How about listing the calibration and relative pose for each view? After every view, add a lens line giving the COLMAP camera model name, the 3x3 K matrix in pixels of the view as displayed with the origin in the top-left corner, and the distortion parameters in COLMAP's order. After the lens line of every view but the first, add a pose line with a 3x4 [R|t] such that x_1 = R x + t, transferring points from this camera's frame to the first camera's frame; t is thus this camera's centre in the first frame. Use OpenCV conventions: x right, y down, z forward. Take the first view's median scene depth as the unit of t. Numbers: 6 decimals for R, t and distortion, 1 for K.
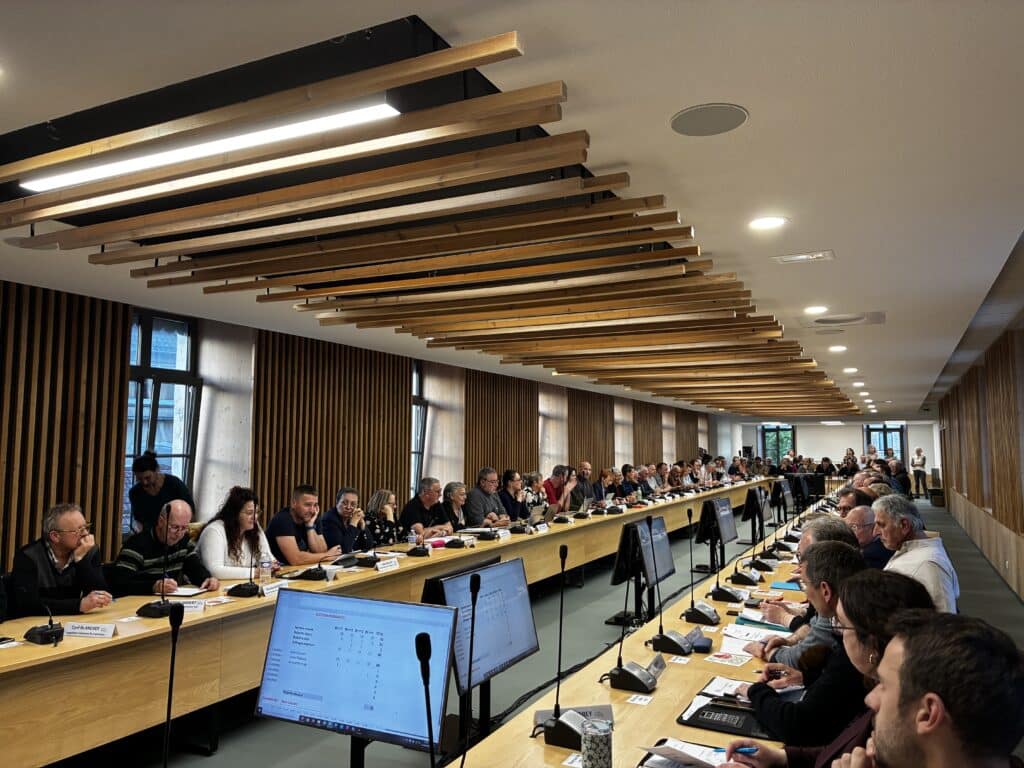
lens RADIAL K [[812.4, 0, 512.0], [0, 812.4, 384.0], [0, 0, 1]] dist [0.007047, 0.010998]
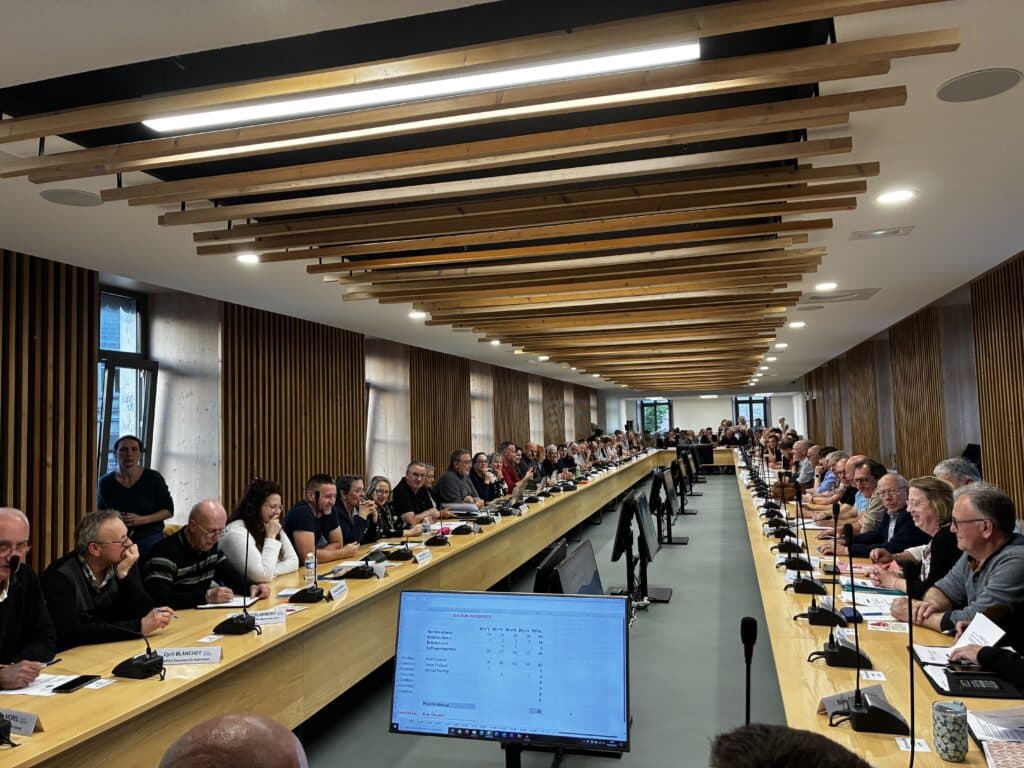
lens RADIAL K [[800.0, 0, 512.0], [0, 800.0, 384.0], [0, 0, 1]] dist [0.005851, -0.000636]
pose [[0.976019, -0.021212, 0.216648, -0.284565], [0.016055, 0.999545, 0.025535, 0.001676], [-0.217091, -0.021445, 0.975916, 0.091156]]
